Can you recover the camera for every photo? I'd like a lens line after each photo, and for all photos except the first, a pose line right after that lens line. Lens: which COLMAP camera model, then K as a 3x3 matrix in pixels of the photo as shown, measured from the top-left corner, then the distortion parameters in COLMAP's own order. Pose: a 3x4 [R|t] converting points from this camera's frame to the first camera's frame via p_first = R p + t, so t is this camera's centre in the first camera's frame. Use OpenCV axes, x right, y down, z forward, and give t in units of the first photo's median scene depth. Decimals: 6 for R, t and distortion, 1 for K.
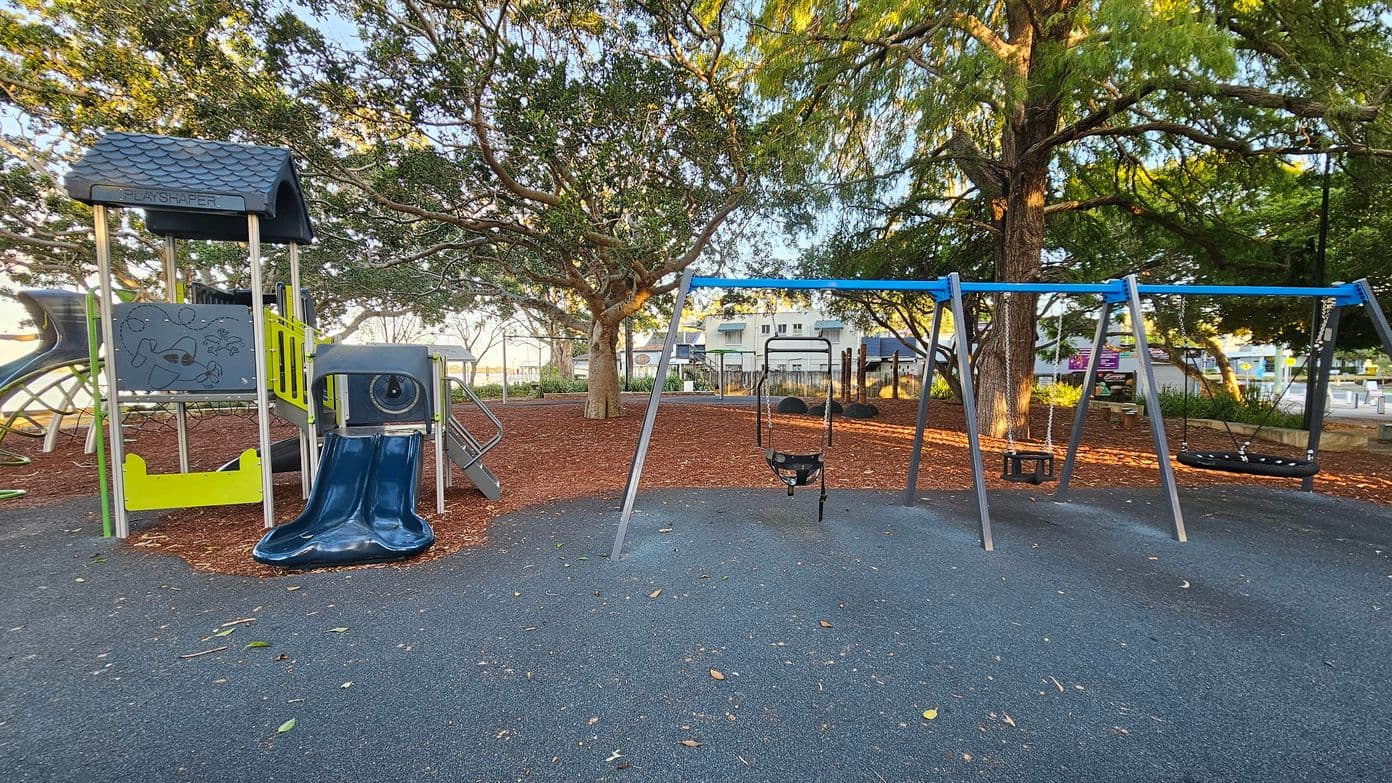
lens RADIAL K [[569.0, 0, 699.2], [0, 569.0, 407.6], [0, 0, 1]] dist [0.000079, -0.000051]
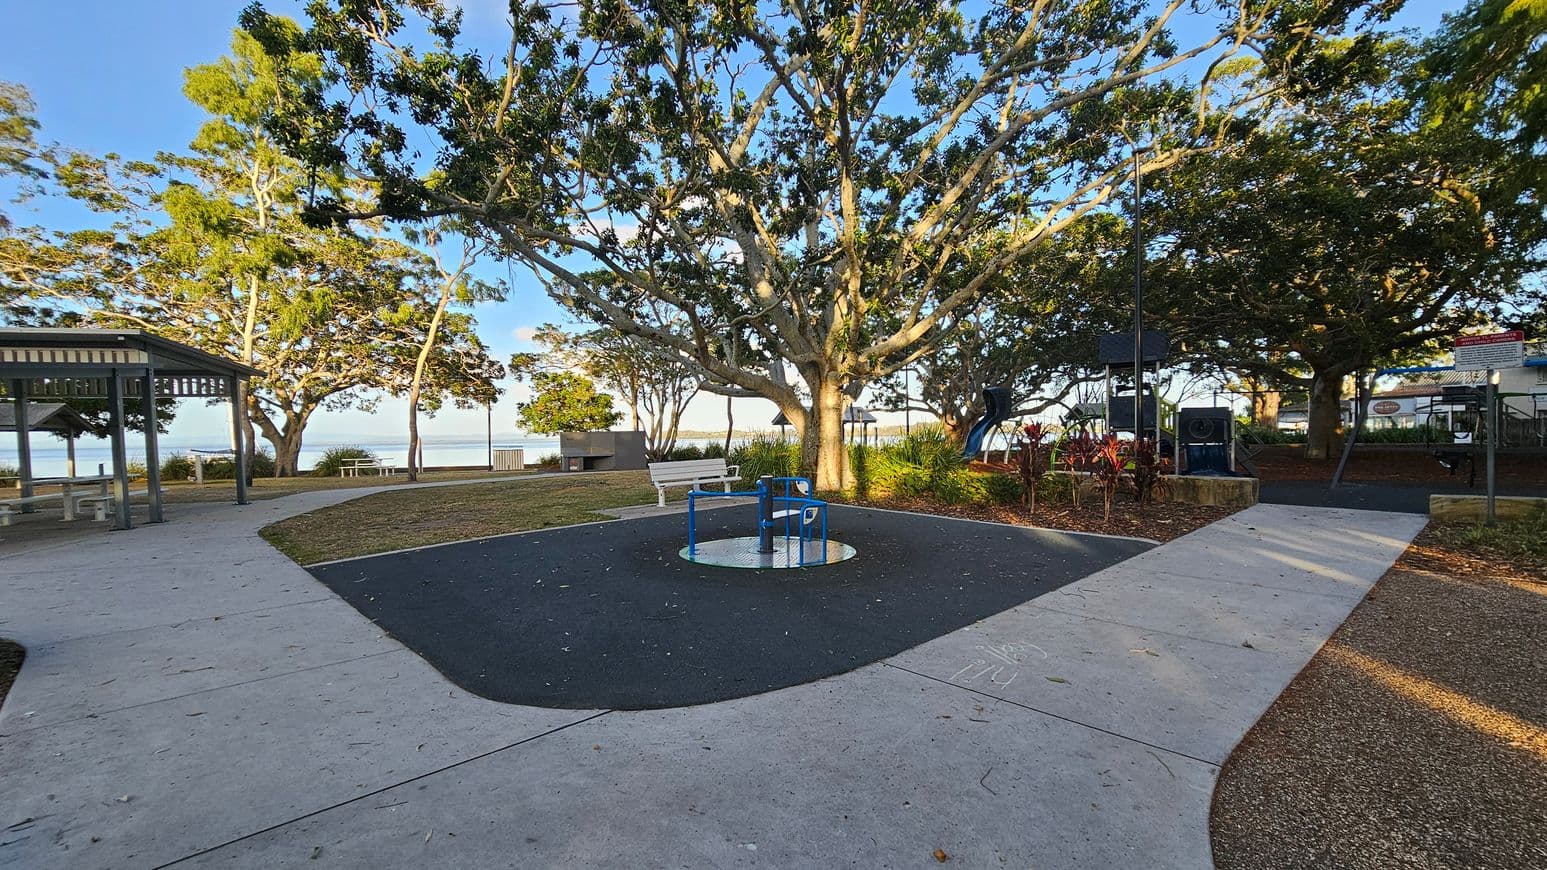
lens RADIAL K [[632.3, 0, 777.0], [0, 632.3, 452.8], [0, 0, 1]] dist [0.000079, -0.000051]
pose [[0.642275, 0.011719, -0.766385, 0.069565], [-0.034223, 0.999324, -0.013400, 0.041716], [0.765710, 0.034834, 0.642242, -0.472286]]
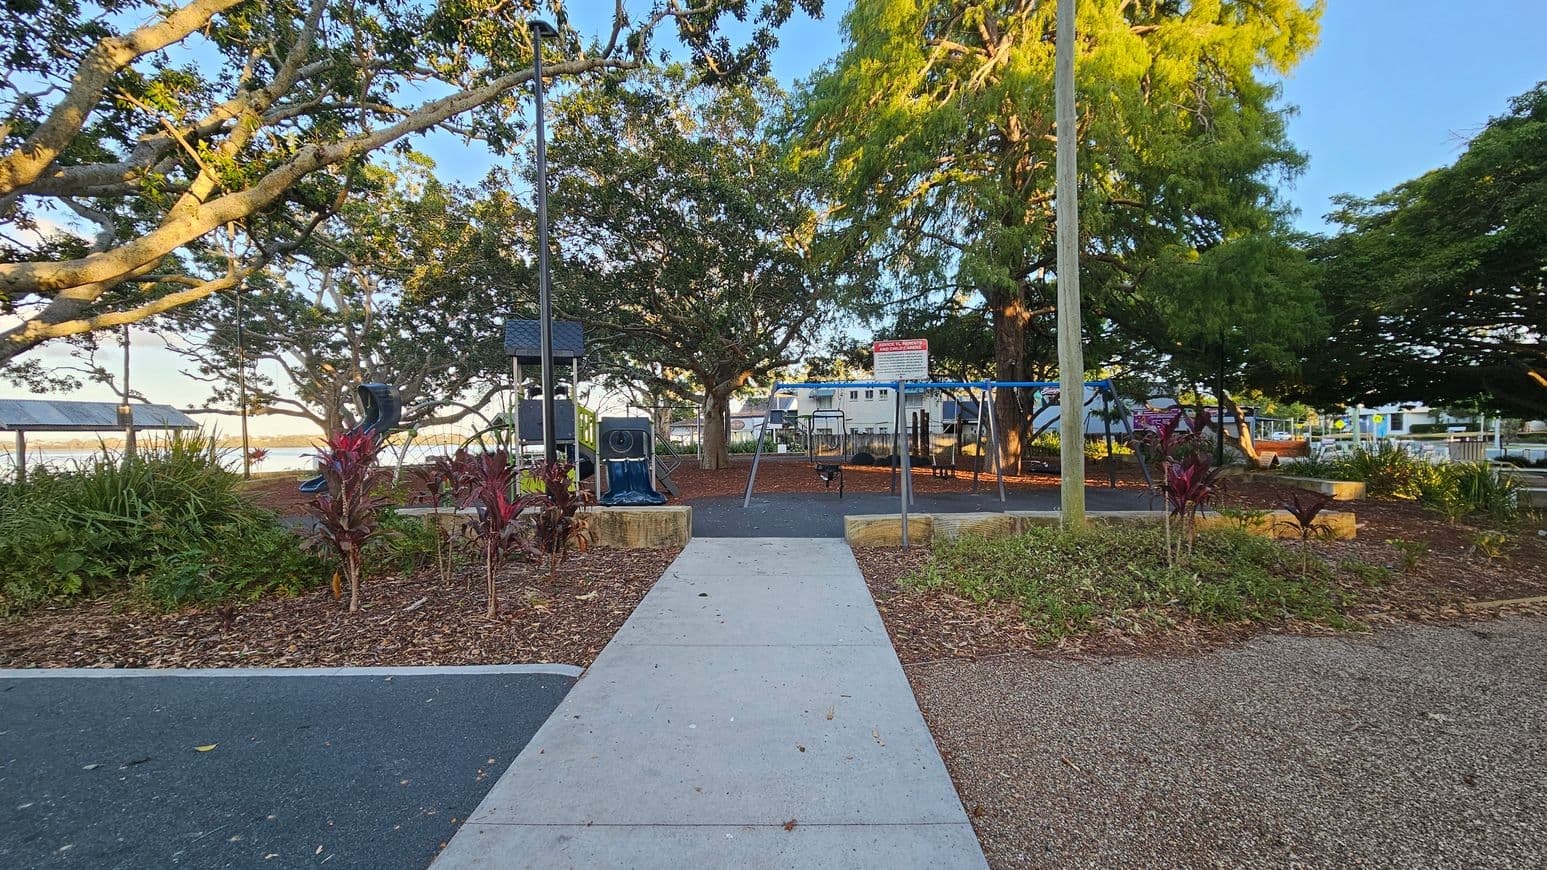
lens RADIAL K [[632.3, 0, 777.0], [0, 632.3, 452.8], [0, 0, 1]] dist [0.000079, -0.000051]
pose [[0.999502, -0.011977, -0.029196, 0.009254], [0.010783, 0.999113, -0.040710, 0.028207], [0.029657, 0.040375, 0.998744, -0.290856]]
